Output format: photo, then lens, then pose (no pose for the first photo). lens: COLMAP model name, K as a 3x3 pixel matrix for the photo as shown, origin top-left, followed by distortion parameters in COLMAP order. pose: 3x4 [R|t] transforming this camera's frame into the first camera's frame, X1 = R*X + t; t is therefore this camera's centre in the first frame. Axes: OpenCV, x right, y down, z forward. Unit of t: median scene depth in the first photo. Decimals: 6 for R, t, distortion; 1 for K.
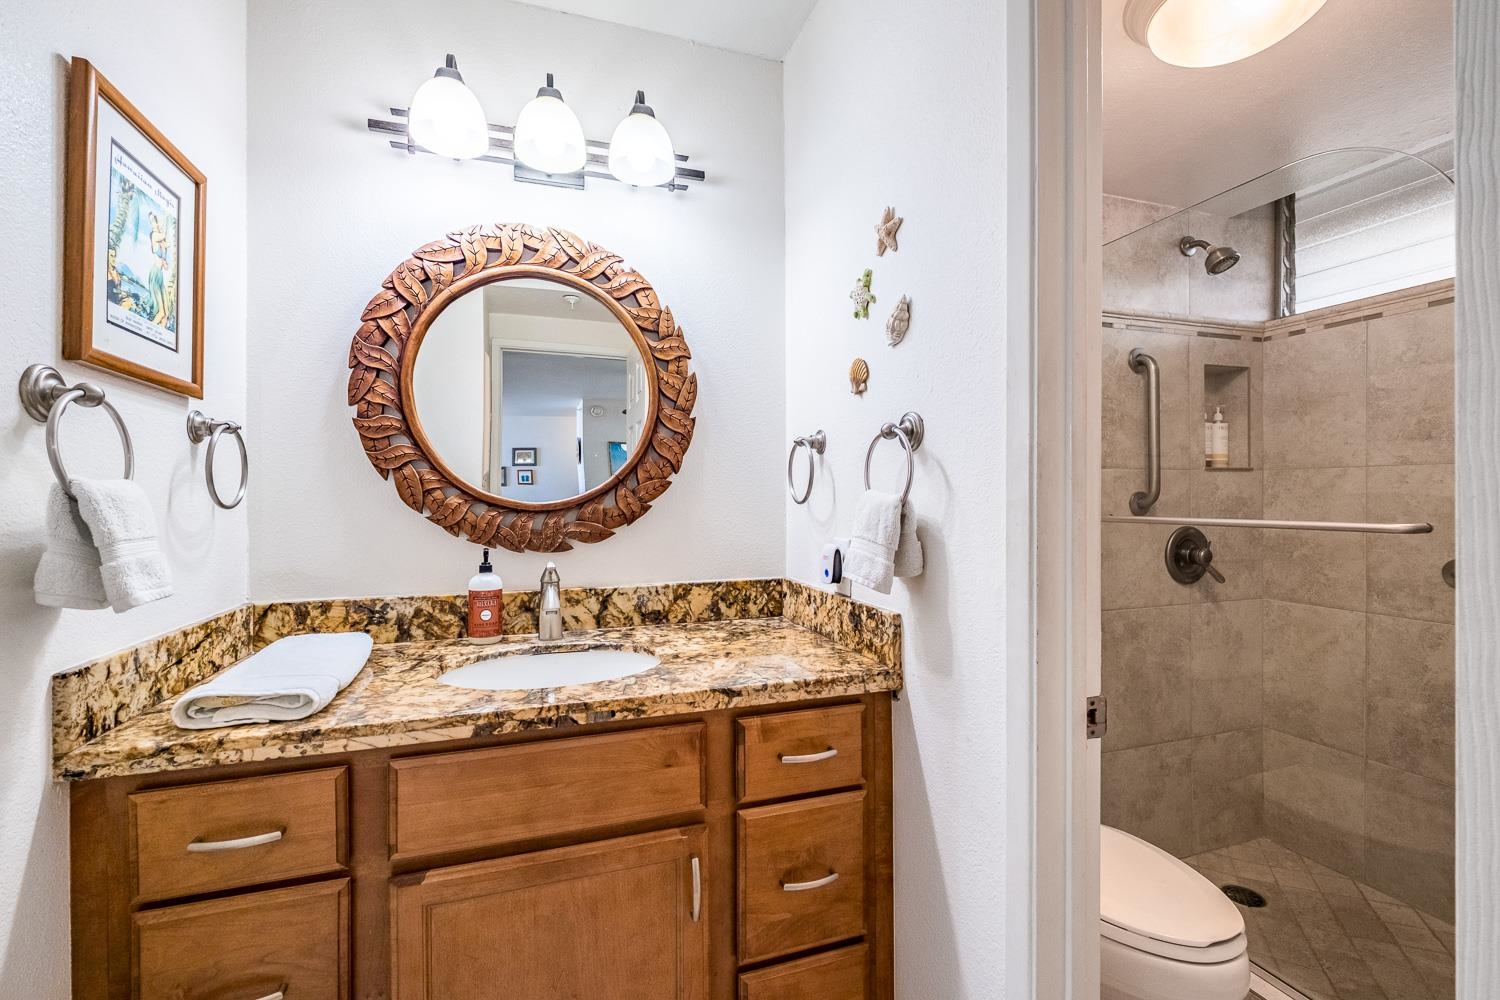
lens RADIAL K [[643.7, 0, 749.7], [0, 643.7, 499.4], [0, 0, 1]] dist [-0.006835, 0.000135]
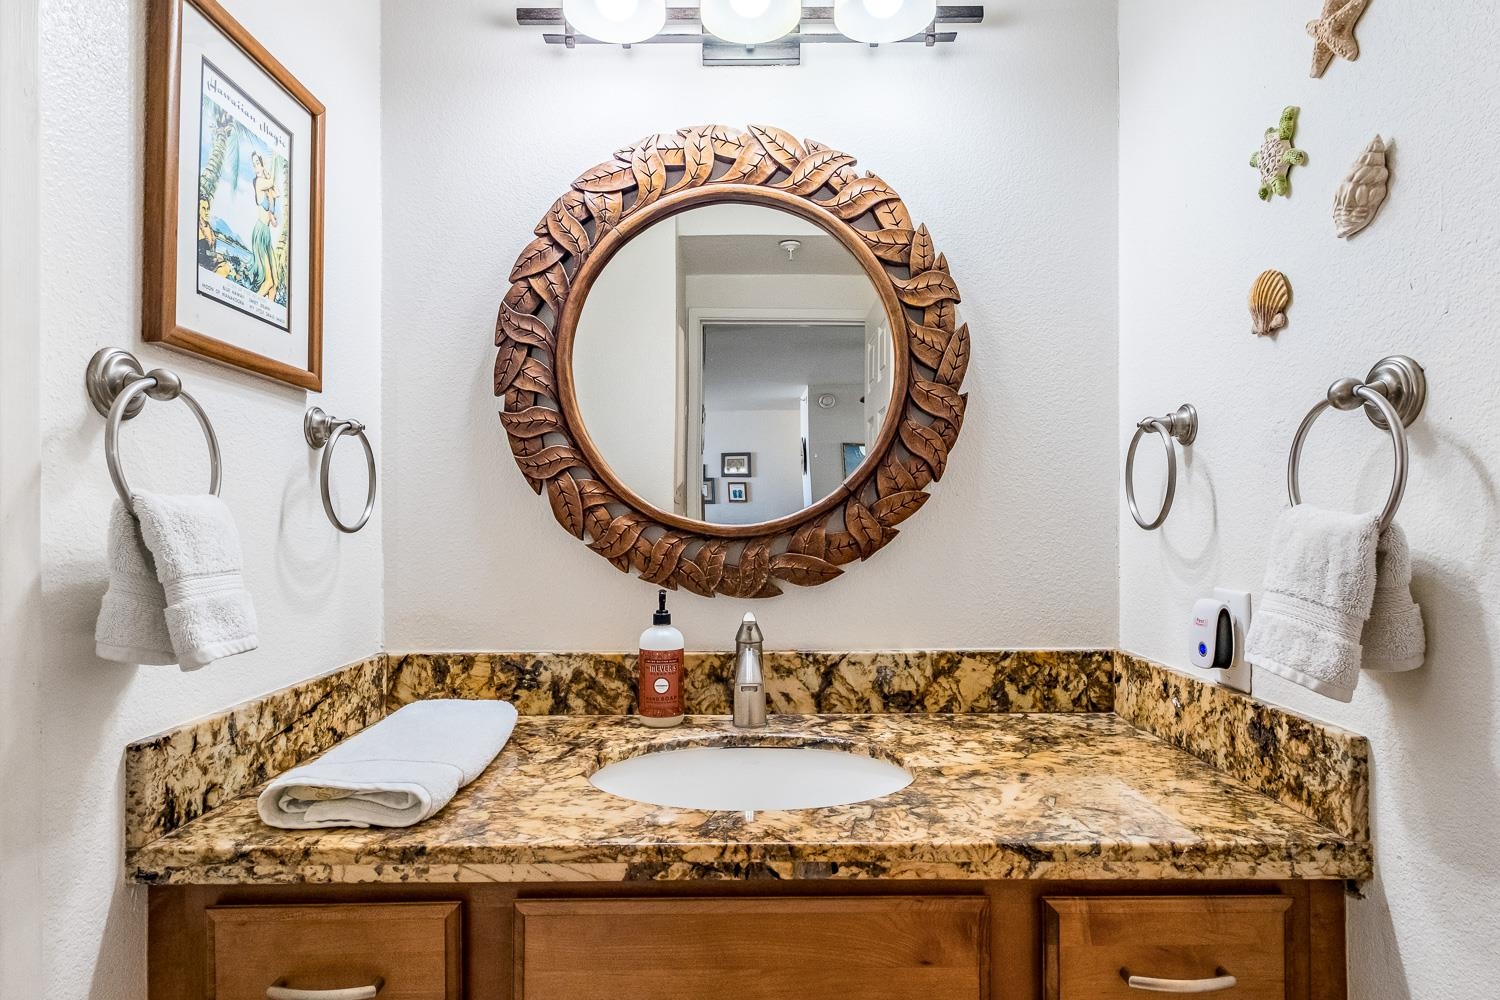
lens RADIAL K [[865.9, 0, 751.1], [0, 865.9, 514.9], [0, 0, 1]] dist [0.015676, -0.002343]
pose [[0.948462, -0.000368, -0.316891, -0.020150], [-0.001650, 0.999980, -0.006098, -0.000898], [0.316887, 0.006306, 0.948442, 0.151932]]
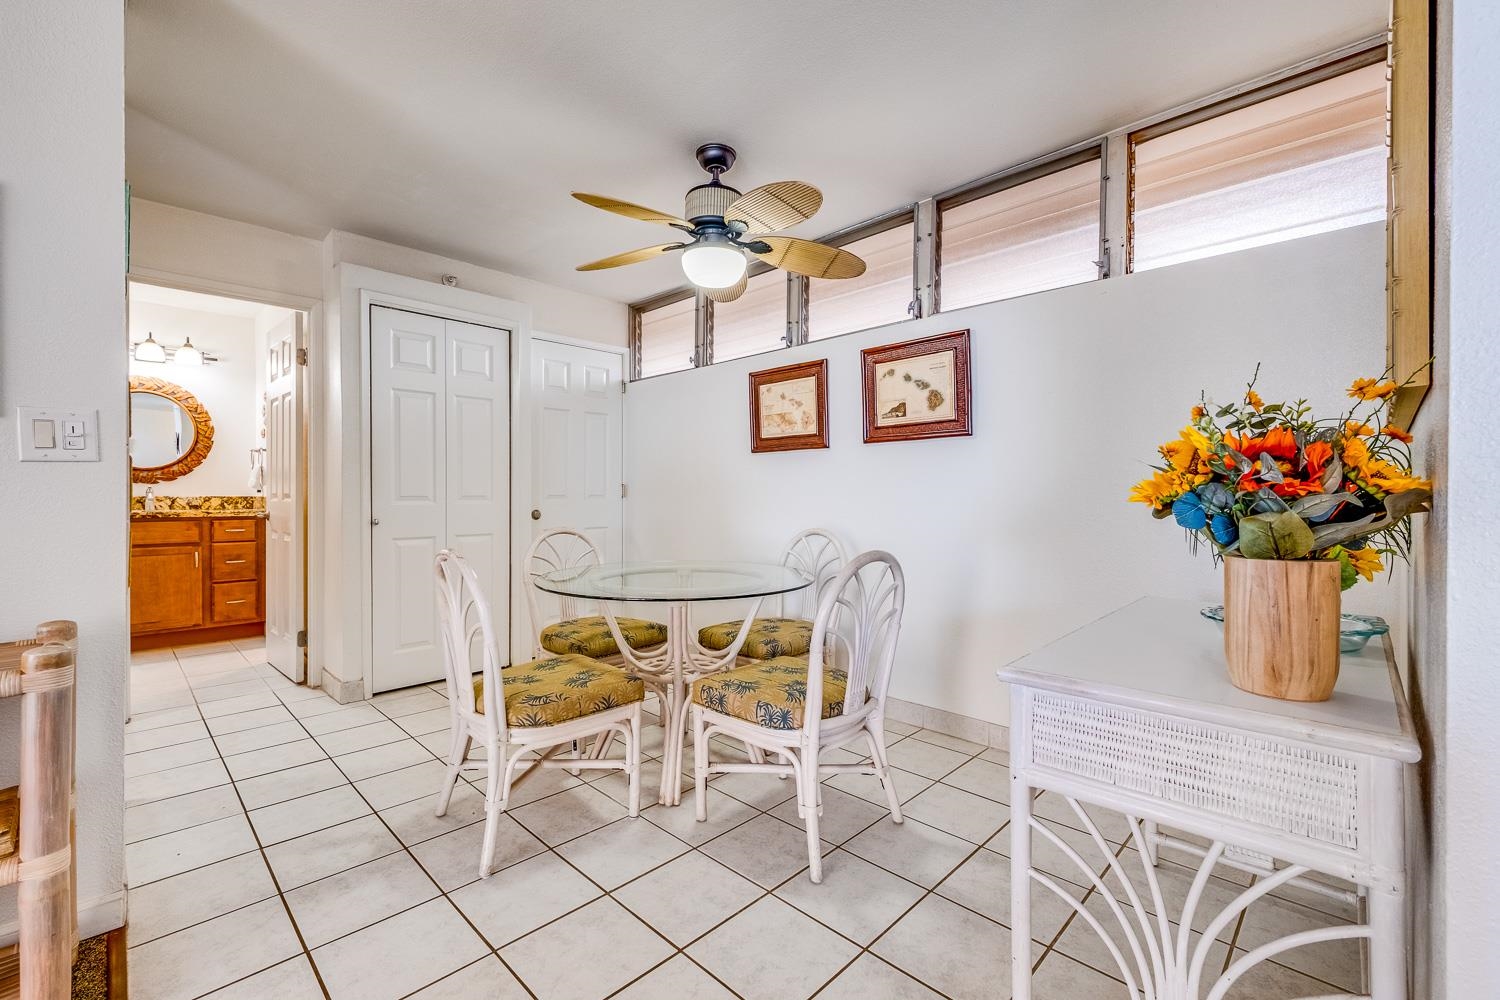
lens RADIAL K [[635.3, 0, 743.9], [0, 635.3, 496.7], [0, 0, 1]] dist [0.001469, -0.001230]
pose [[0.896762, 0.002165, 0.442508, 1.101068], [-0.002064, 0.999998, -0.000711, 0.174963], [-0.442509, -0.000276, 0.896764, -3.677412]]
